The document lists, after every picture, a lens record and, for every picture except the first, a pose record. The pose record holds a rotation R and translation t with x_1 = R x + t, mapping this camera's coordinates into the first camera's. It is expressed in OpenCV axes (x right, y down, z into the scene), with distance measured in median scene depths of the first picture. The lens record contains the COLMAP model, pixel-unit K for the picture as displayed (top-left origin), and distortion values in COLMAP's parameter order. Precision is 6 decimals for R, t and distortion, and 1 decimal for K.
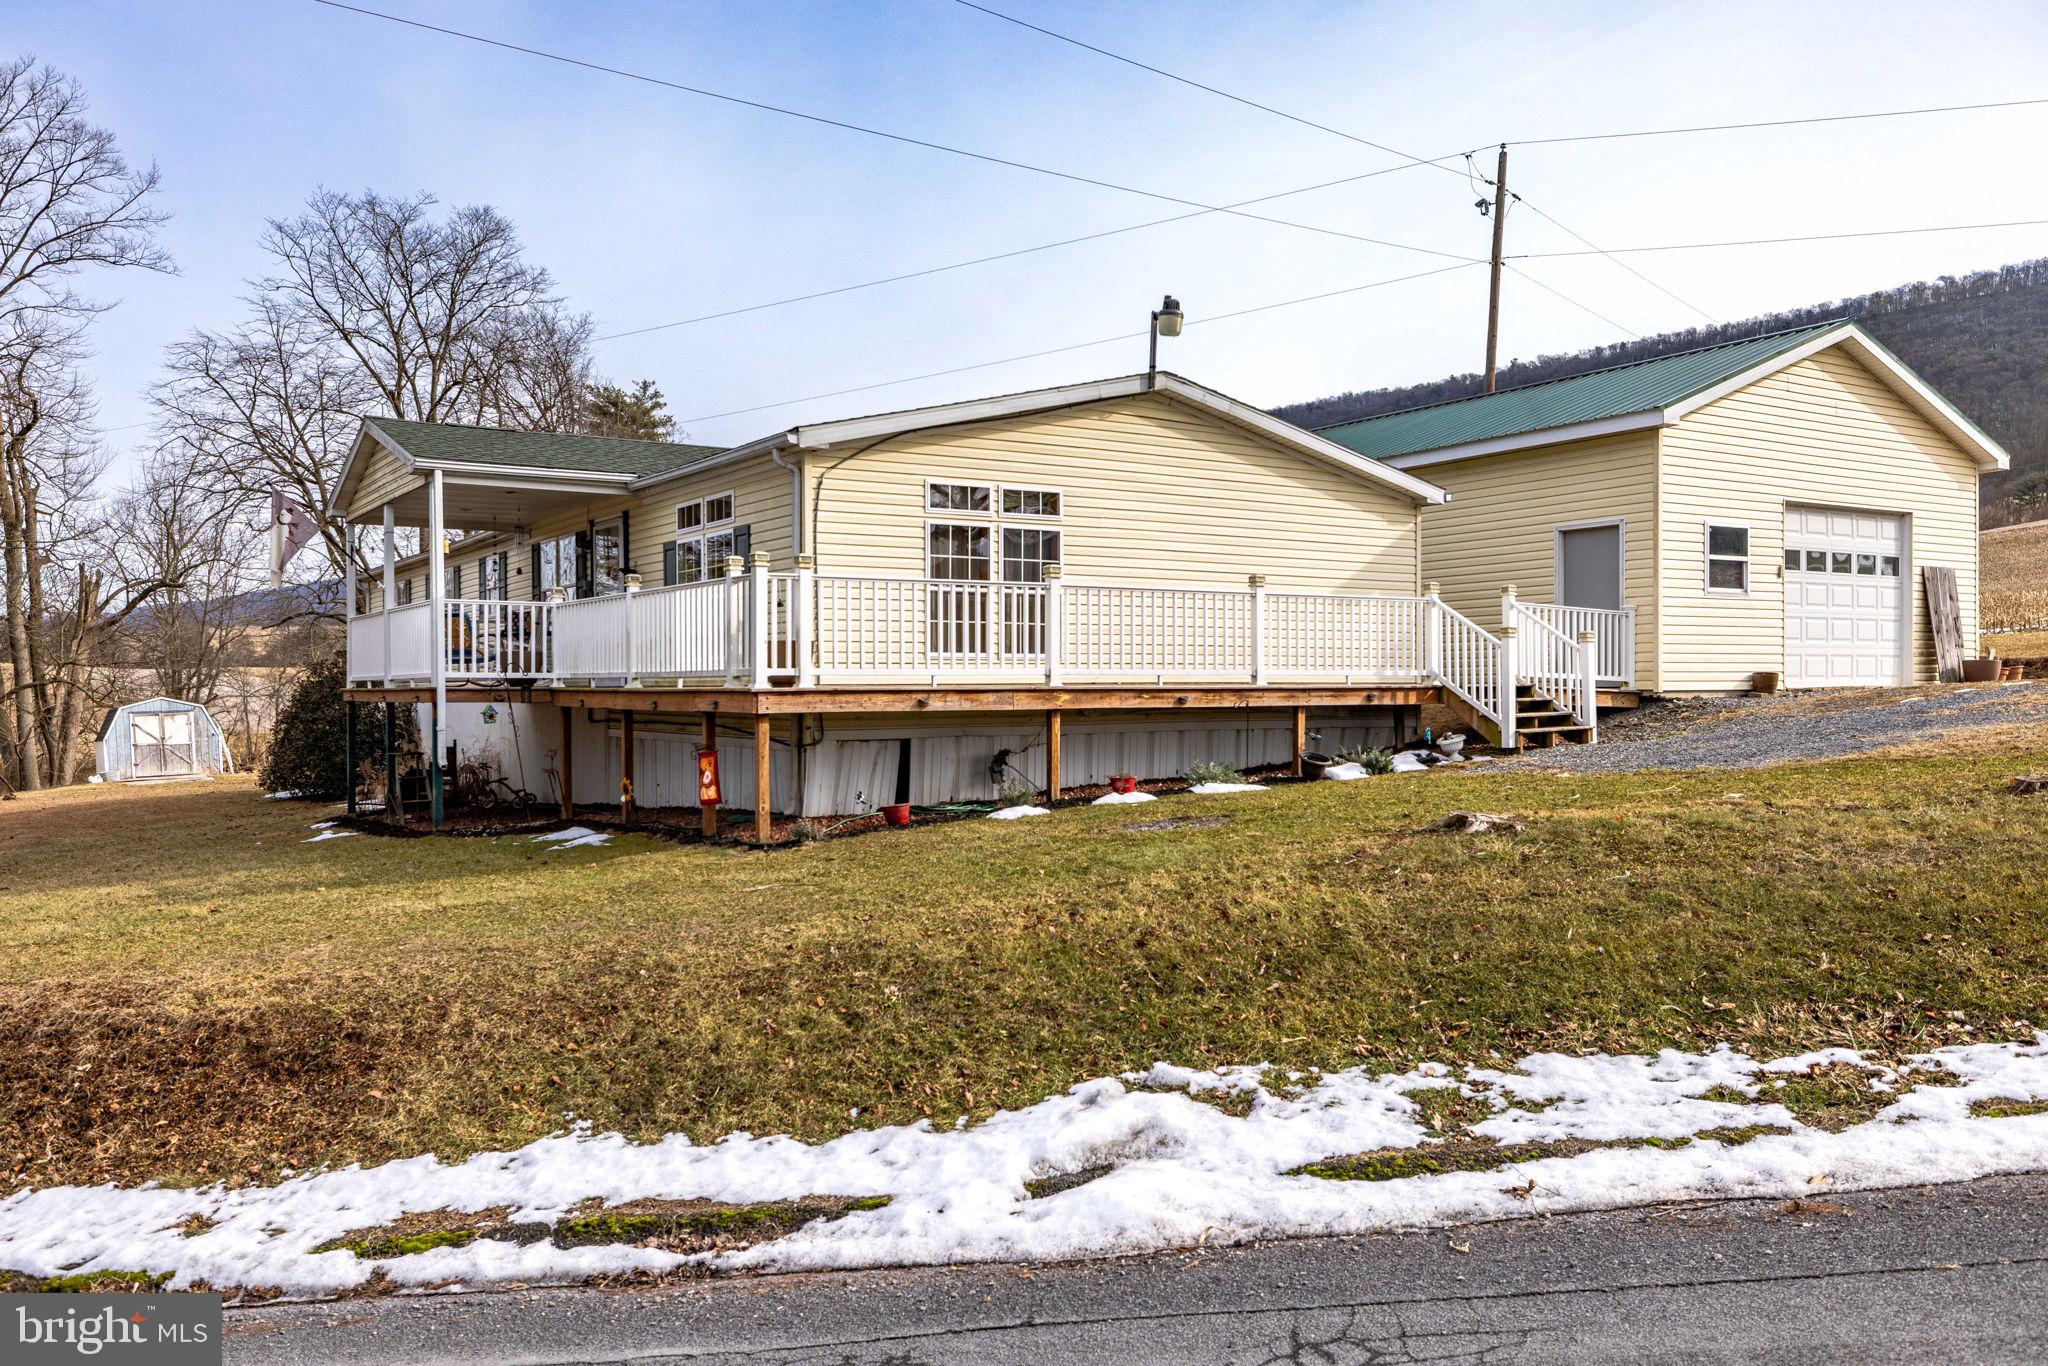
lens RADIAL K [[1569.2, 0, 1024.0], [0, 1569.2, 683.0], [0, 0, 1]] dist [-0.000471, 0.002864]
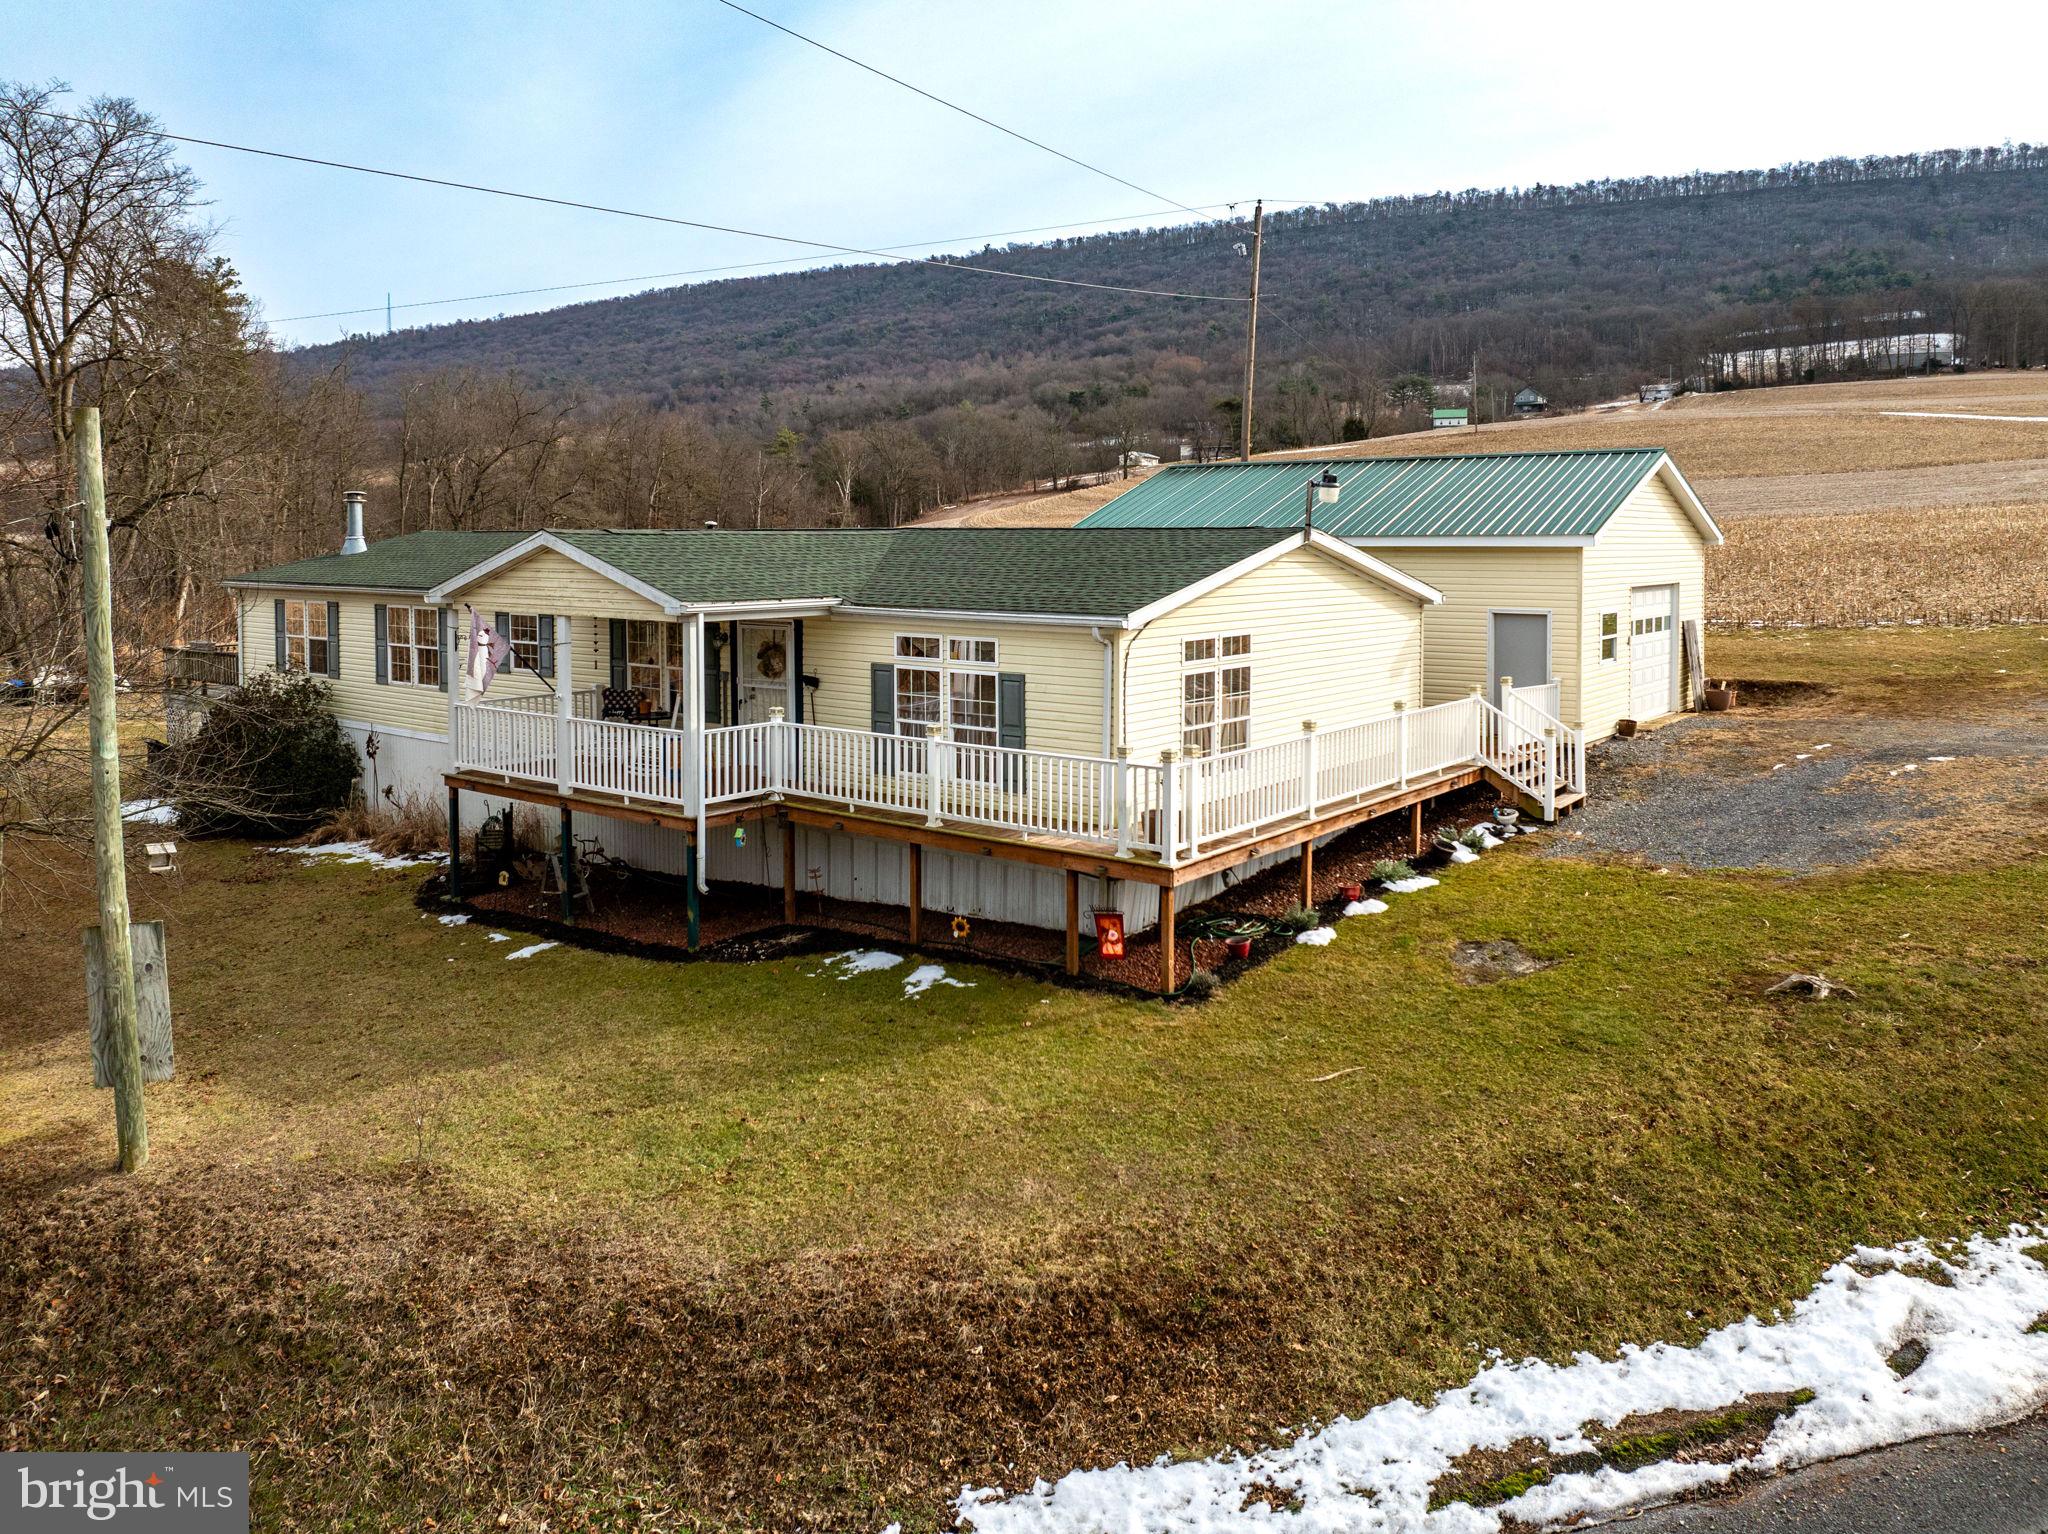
lens RADIAL K [[1481.2, 0, 1030.3], [0, 1481.2, 582.4], [0, 0, 1]] dist [-0.043962, 0.009984]
pose [[0.941311, -0.006356, 0.337481, -0.521050], [-0.005840, 0.999366, 0.035111, -0.201236], [-0.337490, -0.035022, 0.940677, -0.002114]]
